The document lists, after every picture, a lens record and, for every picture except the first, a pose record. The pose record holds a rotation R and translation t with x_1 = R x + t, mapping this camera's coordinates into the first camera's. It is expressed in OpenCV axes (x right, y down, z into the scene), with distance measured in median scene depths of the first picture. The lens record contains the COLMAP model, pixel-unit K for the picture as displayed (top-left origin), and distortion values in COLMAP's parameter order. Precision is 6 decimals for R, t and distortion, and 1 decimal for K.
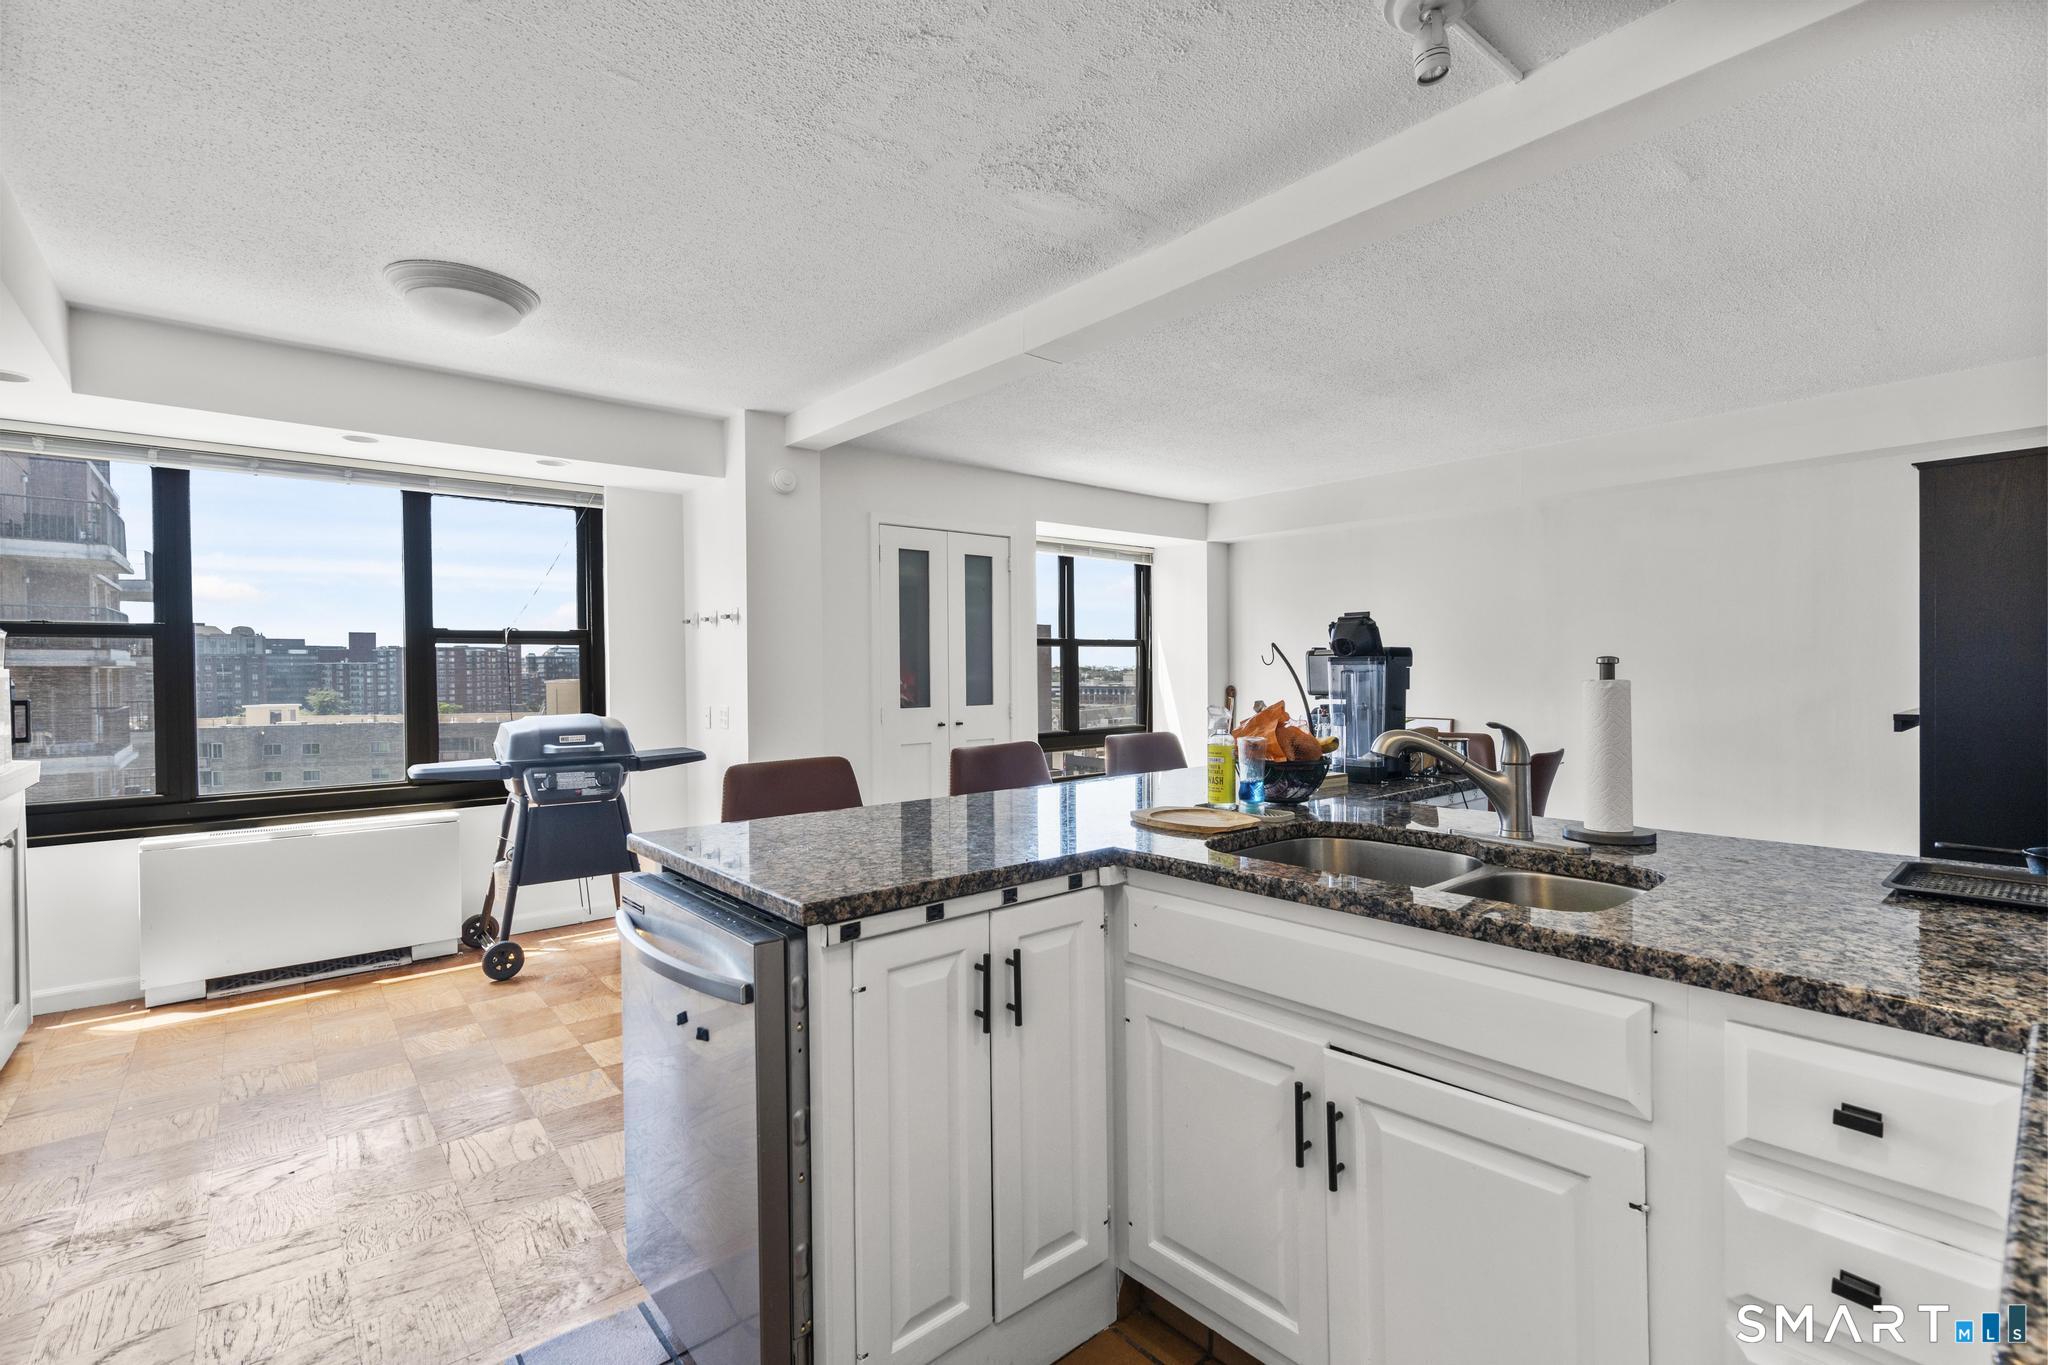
lens RADIAL K [[925.9, 0, 1026.3], [0, 925.9, 679.1], [0, 0, 1]] dist [-0.003482, 0.003085]
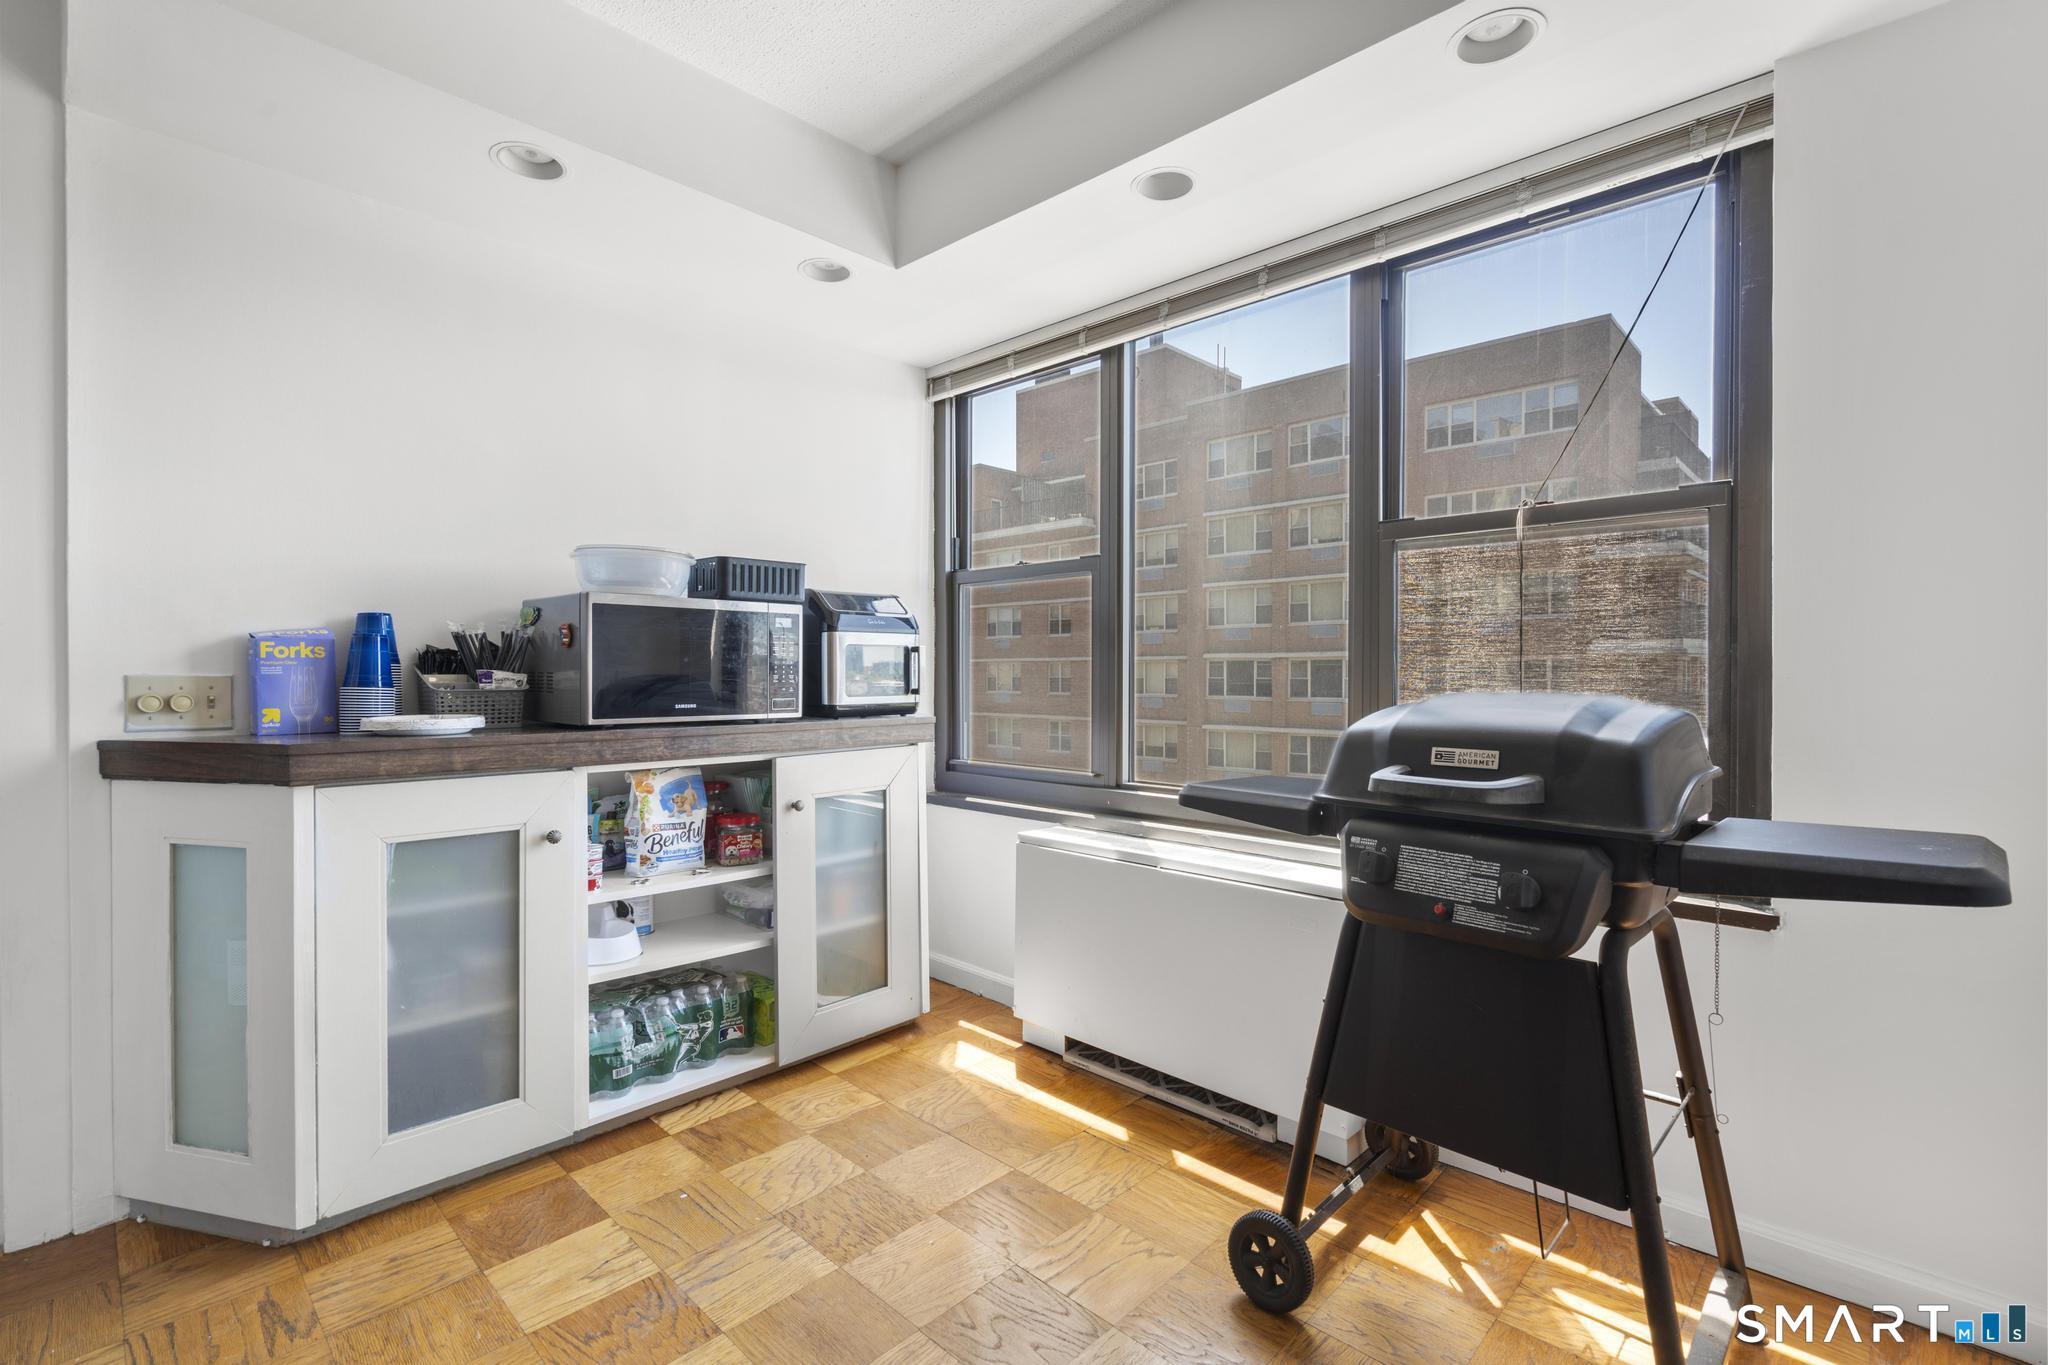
lens RADIAL K [[925.9, 0, 1030.9], [0, 925.9, 681.8], [0, 0, 1]] dist [-0.003482, 0.003085]
pose [[0.120263, 0.022202, -0.992494, -0.114124], [-0.010625, 0.999721, 0.021077, 0.021485], [0.992685, 0.008010, 0.120465, 0.593168]]
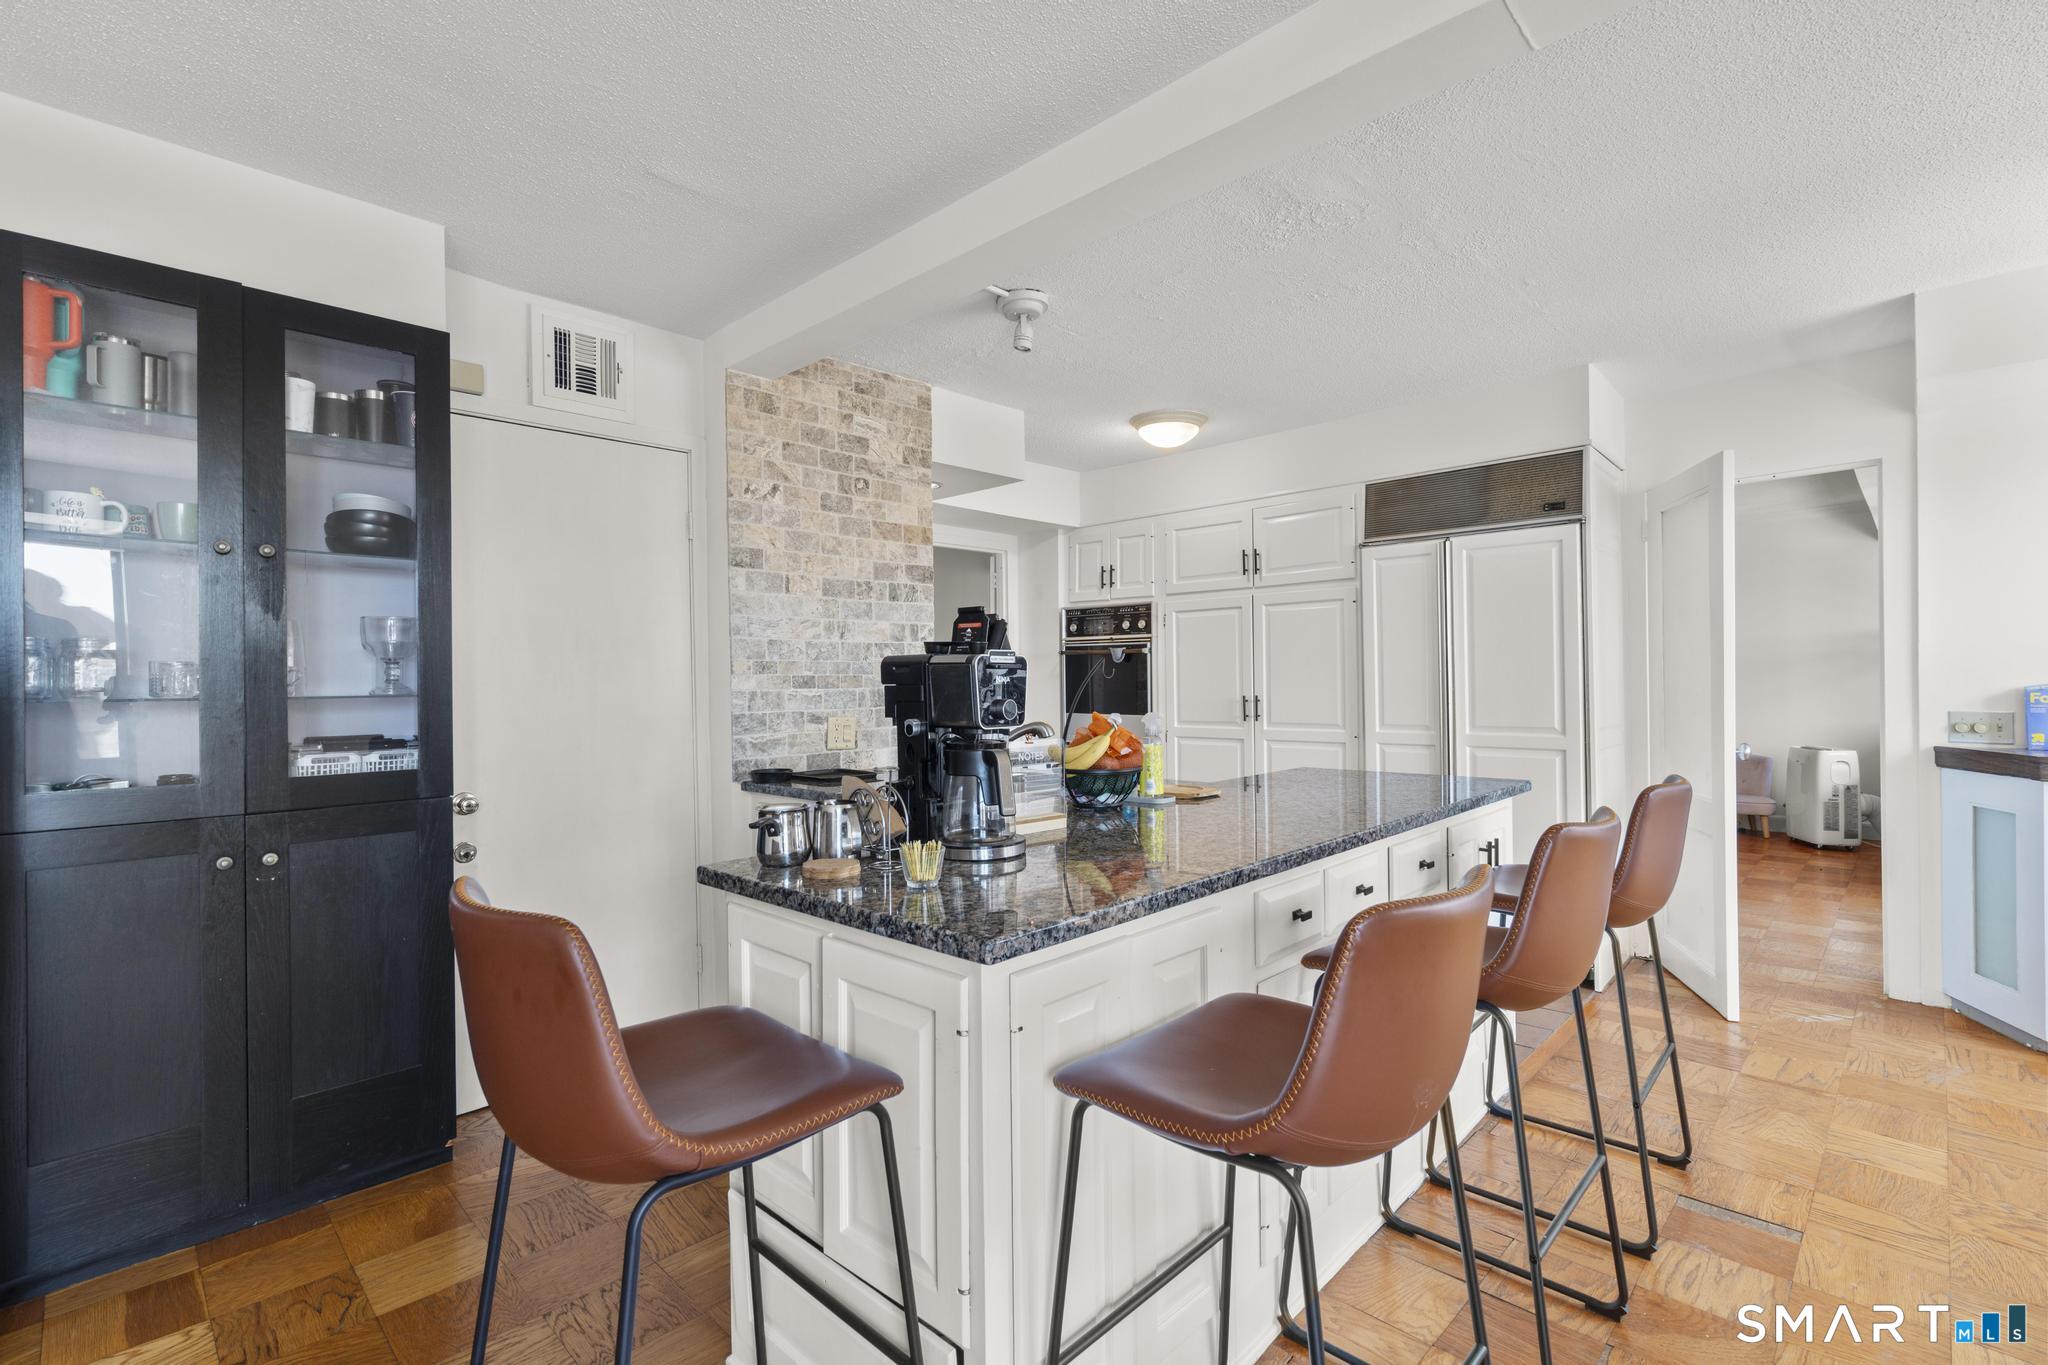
lens RADIAL K [[925.9, 0, 1030.1], [0, 925.9, 680.3], [0, 0, 1]] dist [-0.003482, 0.003085]
pose [[-0.993589, 0.021193, -0.111048, 0.196718], [0.020034, 0.999733, 0.011546, -0.011273], [0.111263, 0.009247, -0.993748, 0.858357]]
